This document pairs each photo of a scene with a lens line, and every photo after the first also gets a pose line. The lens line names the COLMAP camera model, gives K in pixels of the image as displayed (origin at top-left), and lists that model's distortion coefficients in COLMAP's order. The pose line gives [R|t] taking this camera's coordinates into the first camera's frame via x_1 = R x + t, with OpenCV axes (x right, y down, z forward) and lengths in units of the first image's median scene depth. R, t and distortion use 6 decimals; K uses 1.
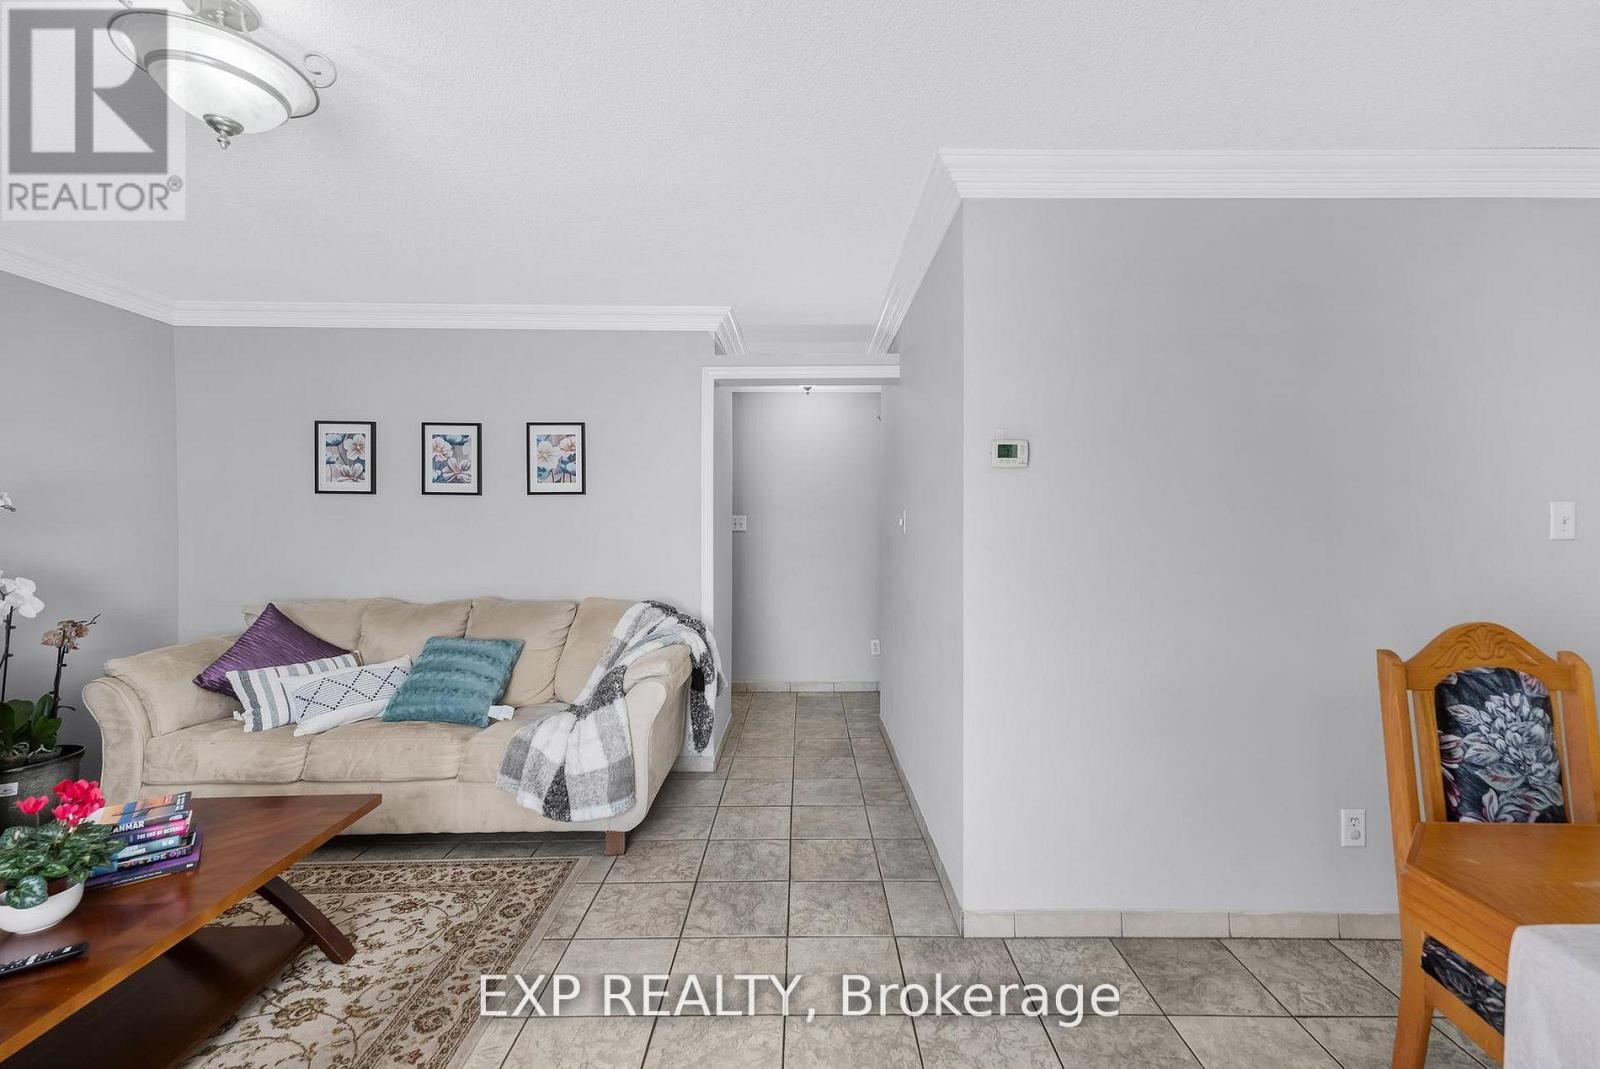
lens RADIAL K [[699.0, 0, 779.7], [0, 699.0, 519.6], [0, 0, 1]] dist [0.019934, -0.000629]
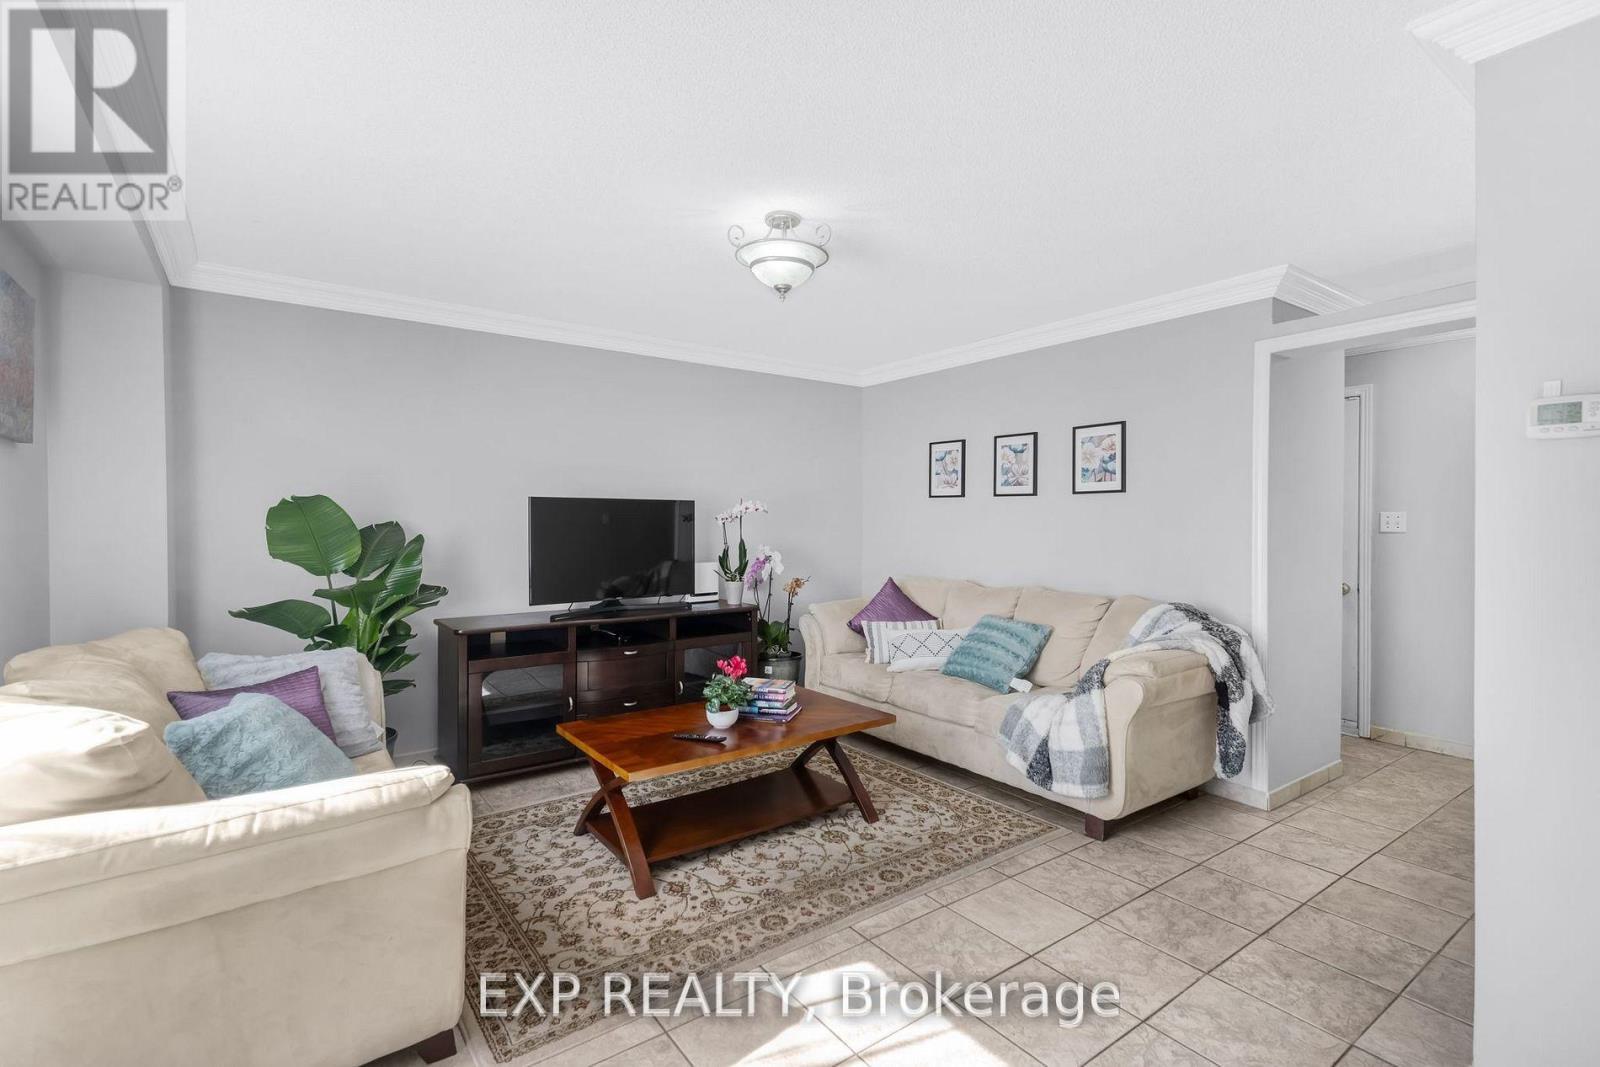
lens RADIAL K [[699.0, 0, 779.7], [0, 699.0, 518.6], [0, 0, 1]] dist [0.019934, -0.000629]
pose [[0.584669, 0.000479, -0.811272, 0.333260], [0.000620, 0.999999, 0.001037, 0.000540], [0.811272, -0.001109, 0.584668, 0.008988]]
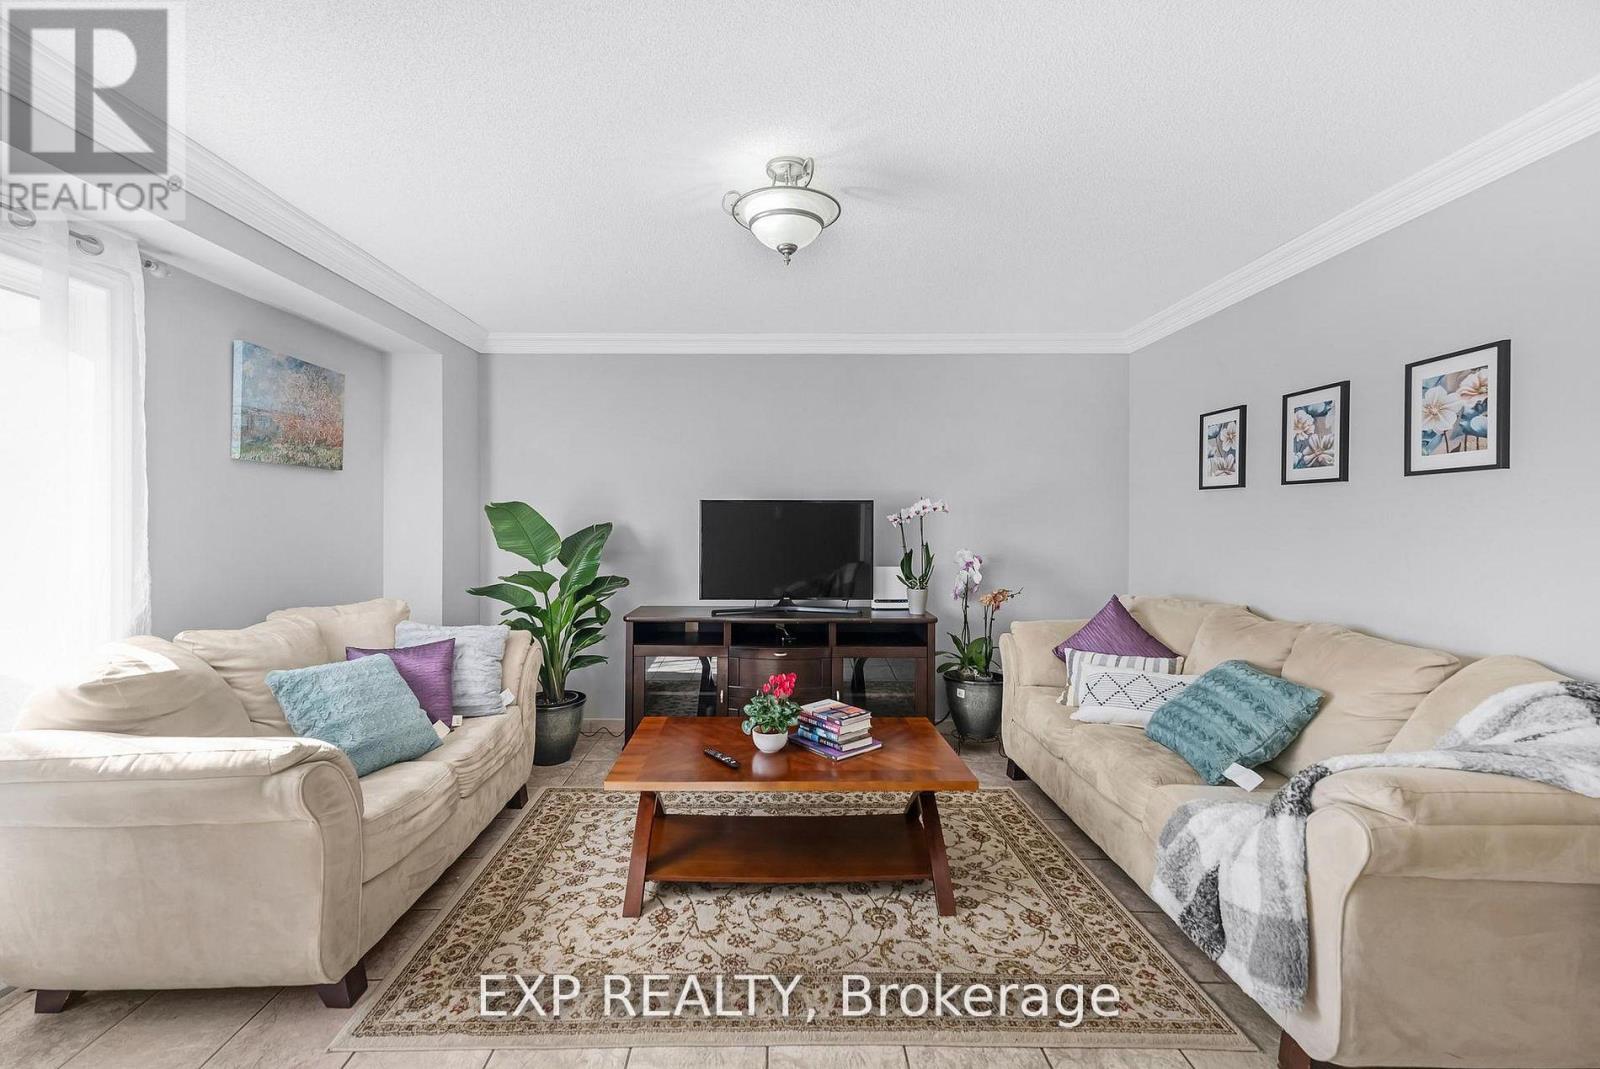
lens RADIAL K [[653.5, 0, 767.8], [0, 653.5, 513.3], [0, 0, 1]] dist [0.020308, -0.000078]
pose [[0.025738, -0.011677, -0.999601, 0.315829], [0.003400, 0.999927, -0.011593, 0.005164], [0.999663, -0.003100, 0.025776, 0.530941]]
